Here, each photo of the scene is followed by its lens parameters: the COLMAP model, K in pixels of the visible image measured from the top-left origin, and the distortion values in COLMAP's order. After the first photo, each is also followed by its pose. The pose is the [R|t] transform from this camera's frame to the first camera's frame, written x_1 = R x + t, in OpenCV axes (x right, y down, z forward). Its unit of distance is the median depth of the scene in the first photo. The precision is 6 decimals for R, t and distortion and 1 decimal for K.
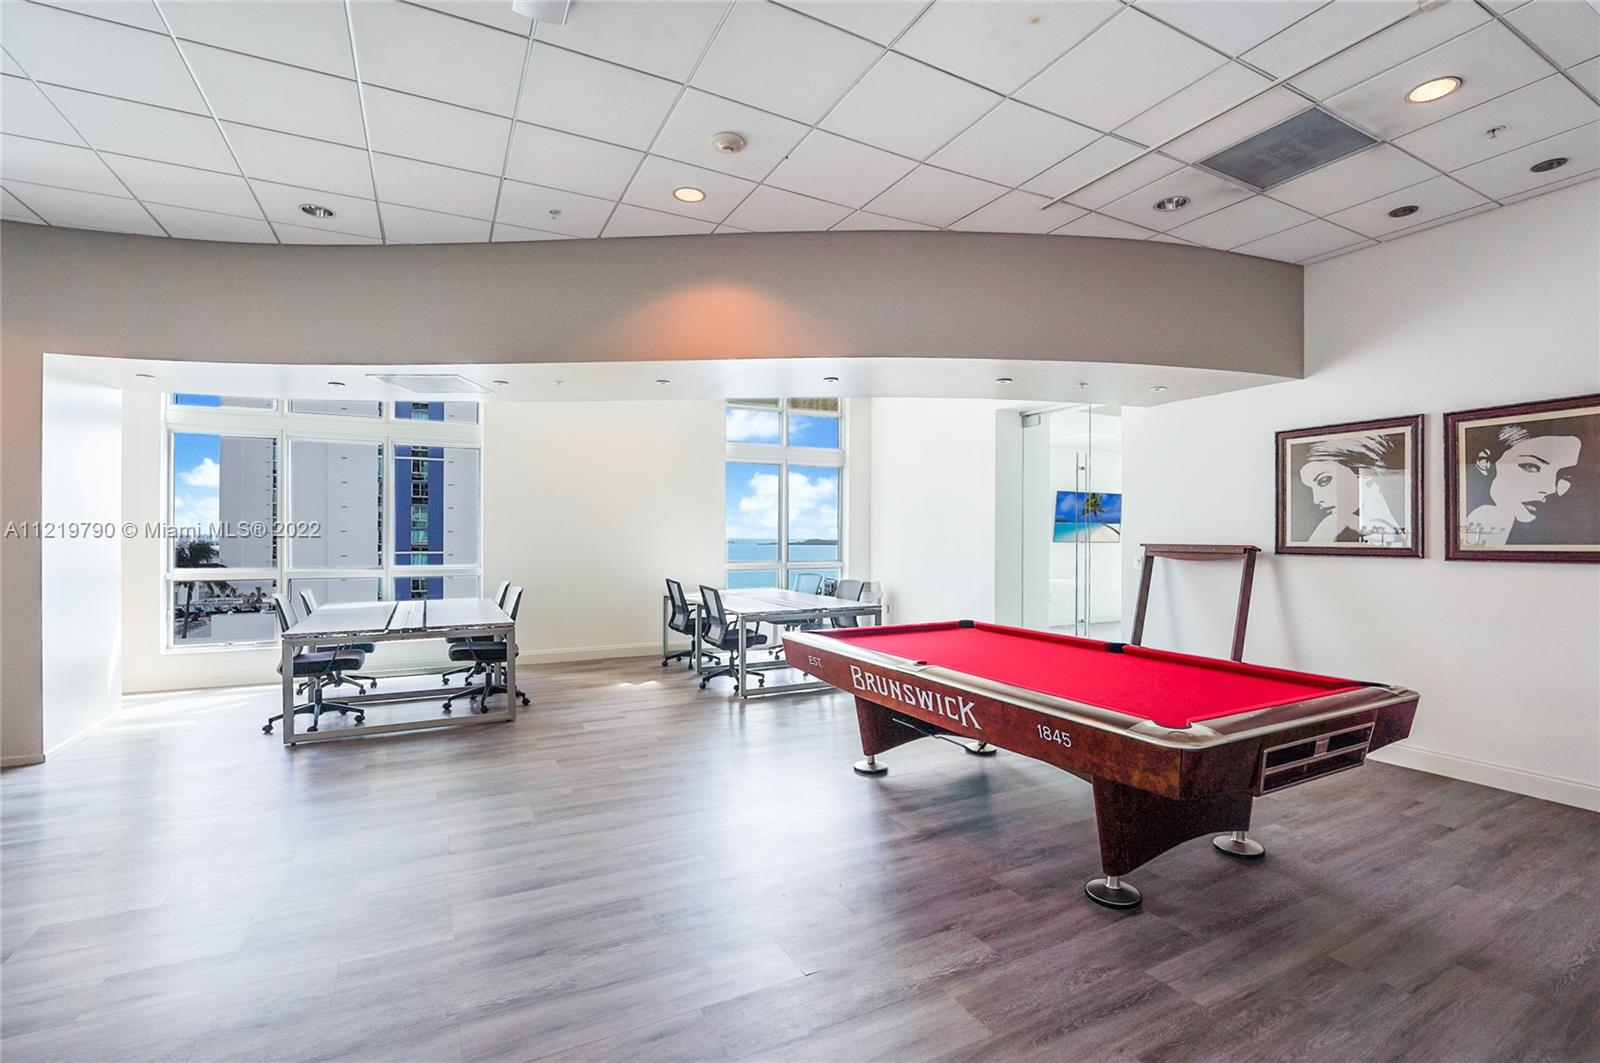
lens RADIAL K [[706.8, 0, 800.0], [0, 706.8, 531.5], [0, 0, 1]] dist [0.000049, -0.000001]
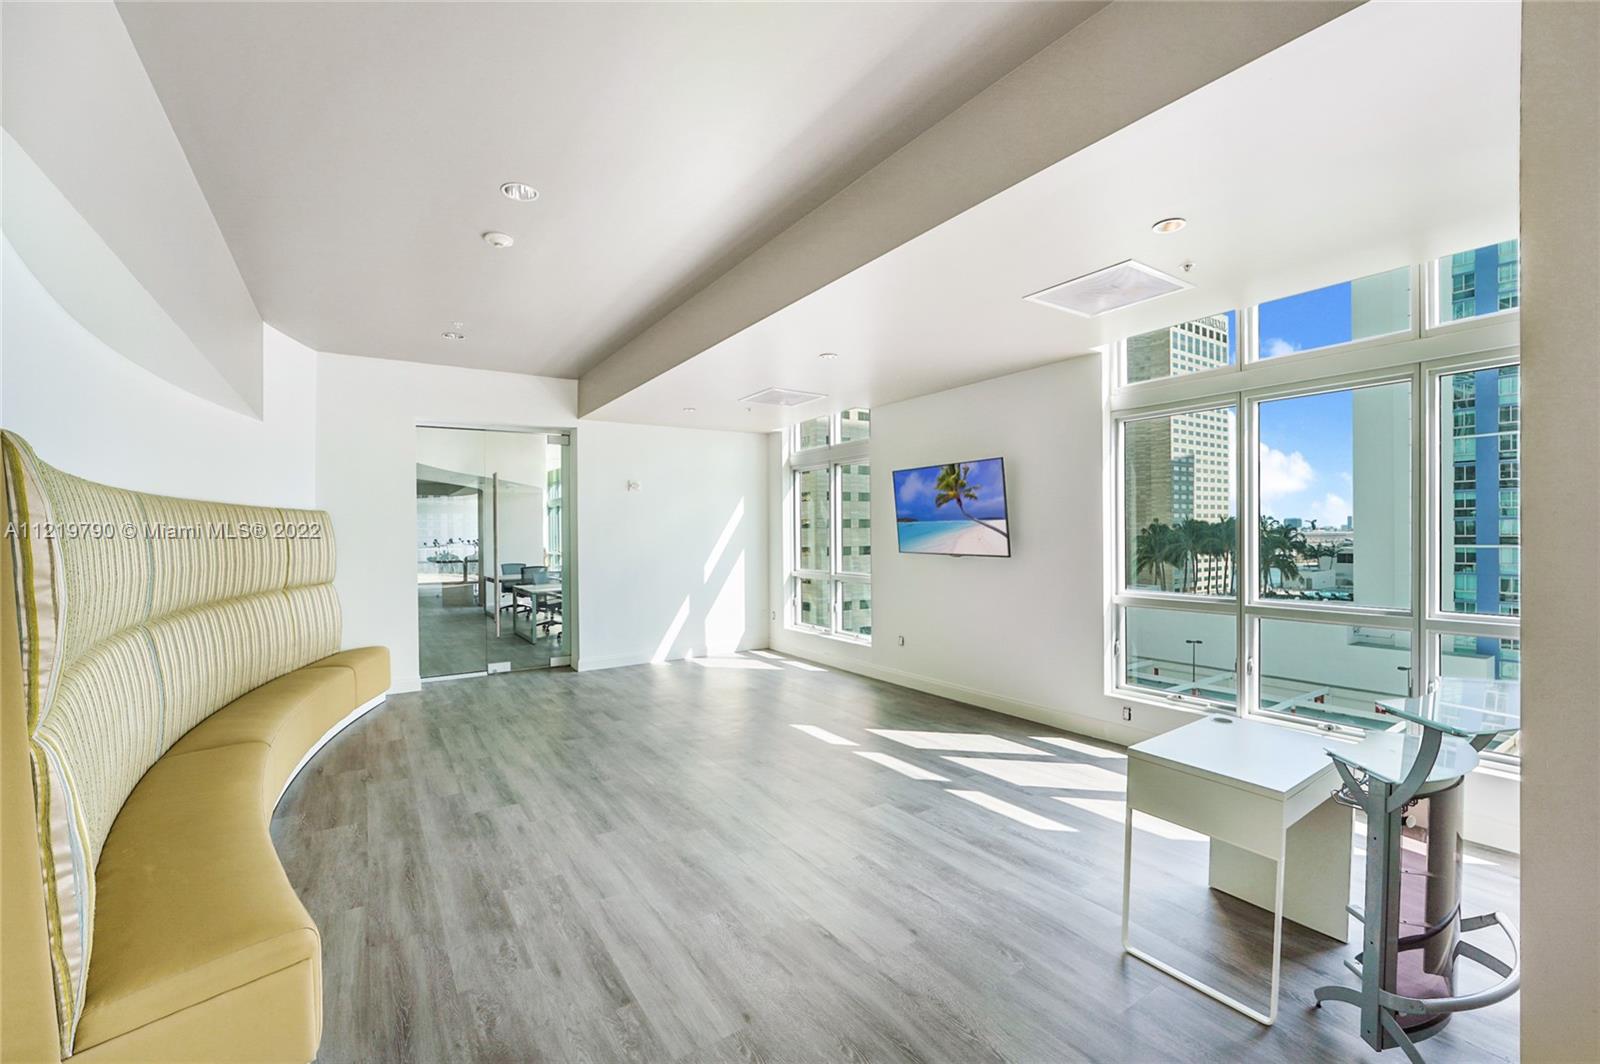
lens RADIAL K [[647.9, 0, 800.0], [0, 647.9, 532.0], [0, 0, 1]] dist [-0.000055, -0.000011]
pose [[0.127984, -0.003701, -0.991769, 0.884605], [0.016410, 0.999864, -0.001613, -0.005080], [0.991640, -0.016068, 0.128028, 0.841072]]
